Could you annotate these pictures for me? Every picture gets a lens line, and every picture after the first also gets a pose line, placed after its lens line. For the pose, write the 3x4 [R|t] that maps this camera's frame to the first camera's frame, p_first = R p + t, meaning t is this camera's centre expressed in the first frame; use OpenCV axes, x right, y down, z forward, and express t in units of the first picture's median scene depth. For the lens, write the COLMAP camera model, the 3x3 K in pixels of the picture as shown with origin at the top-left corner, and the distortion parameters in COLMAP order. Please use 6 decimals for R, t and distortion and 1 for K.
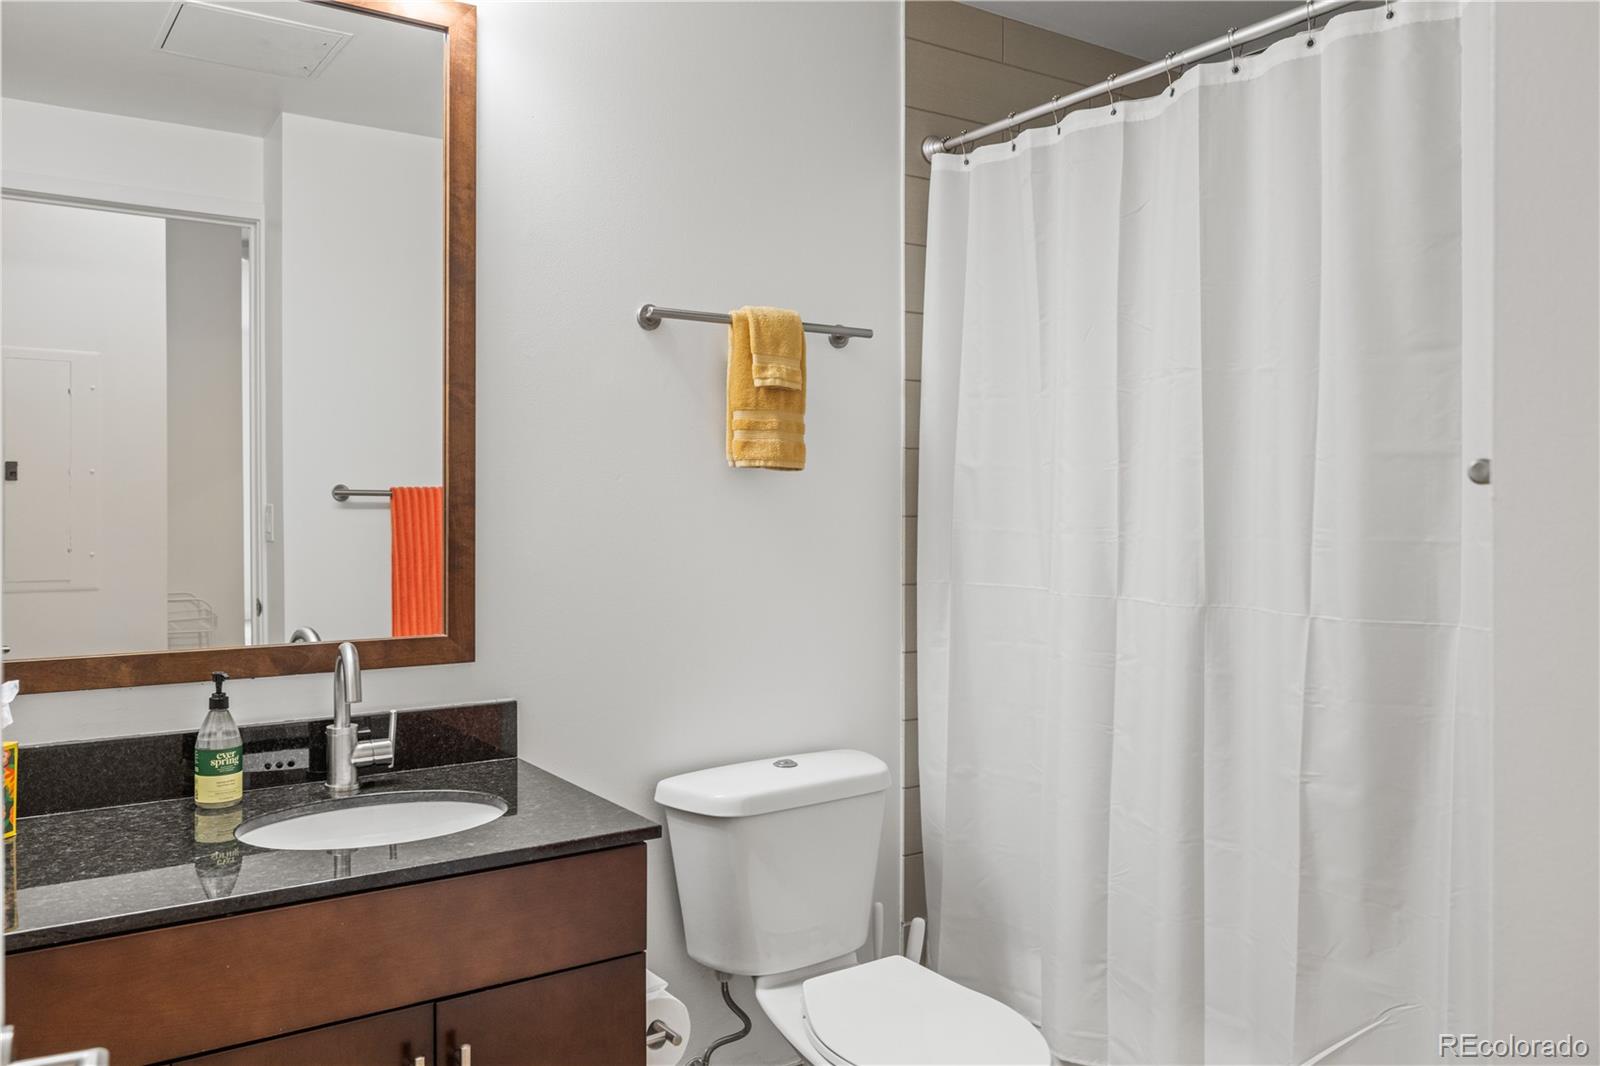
lens RADIAL K [[1243.5, 0, 799.8], [0, 1243.5, 528.5], [0, 0, 1]] dist [0.003119, -0.001891]
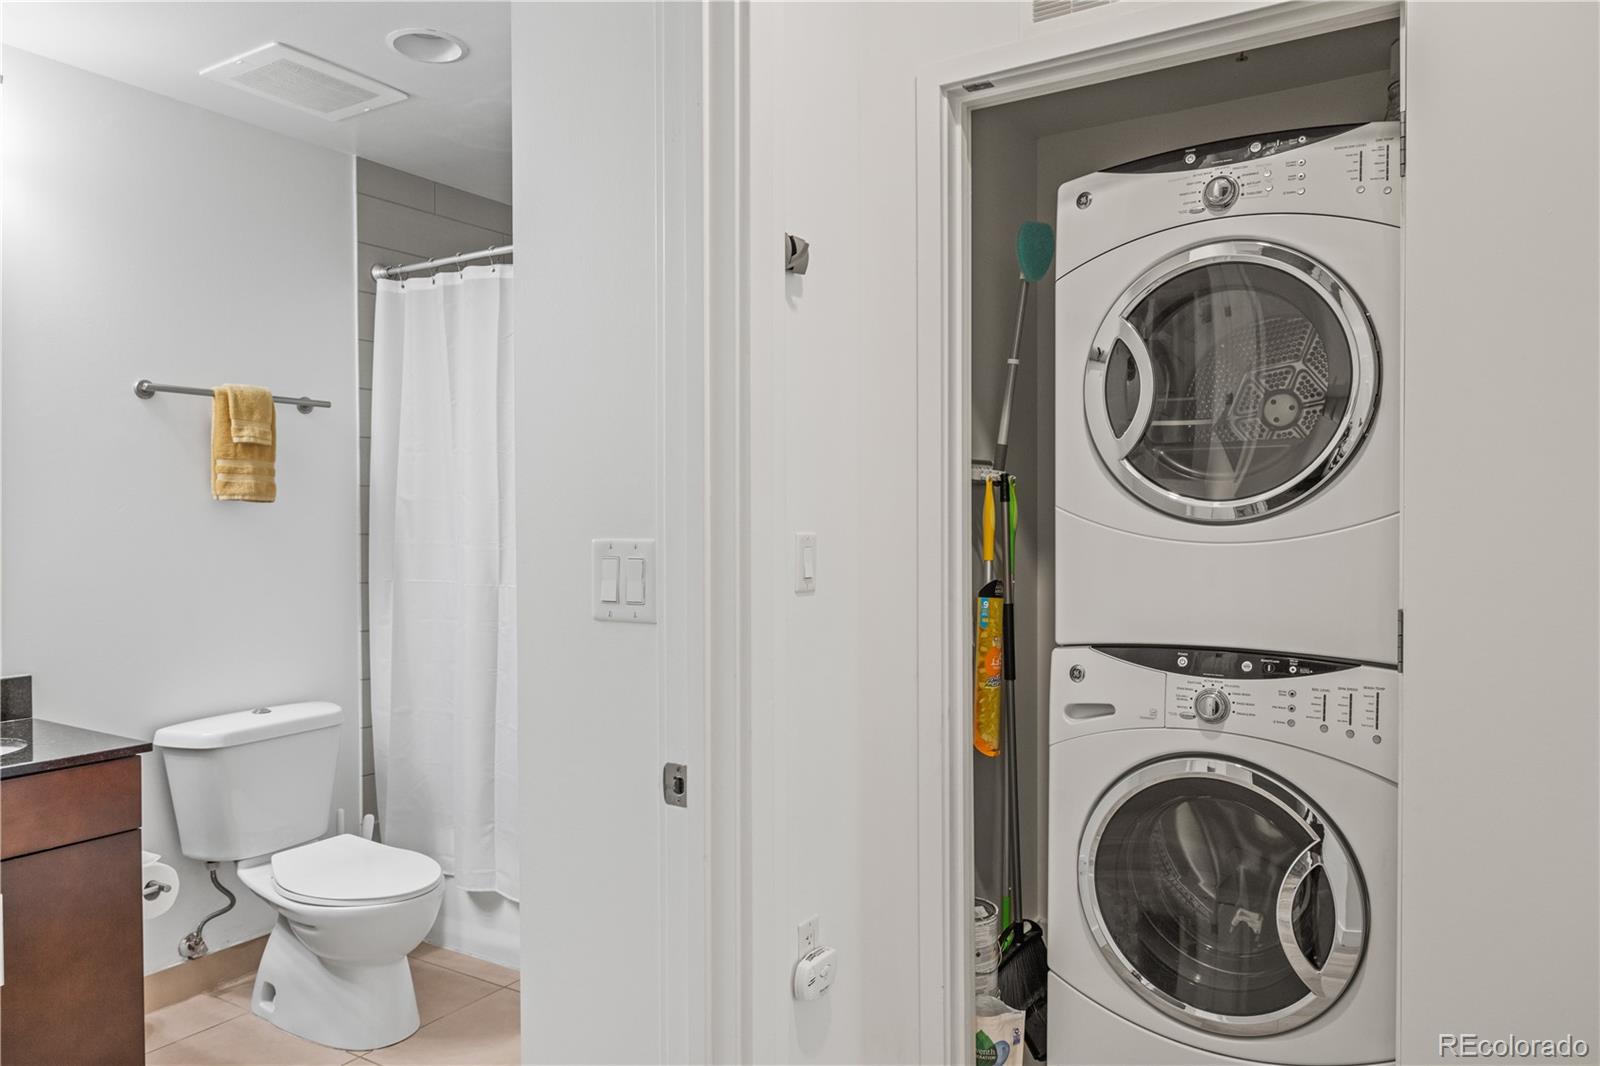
lens RADIAL K [[1057.1, 0, 799.8], [0, 1057.1, 535.6], [0, 0, 1]] dist [-0.006349, -0.000544]
pose [[0.913599, -0.011670, 0.406449, 0.061083], [0.014114, 0.999896, -0.003015, 0.002455], [-0.406372, 0.008491, 0.913668, -0.330981]]
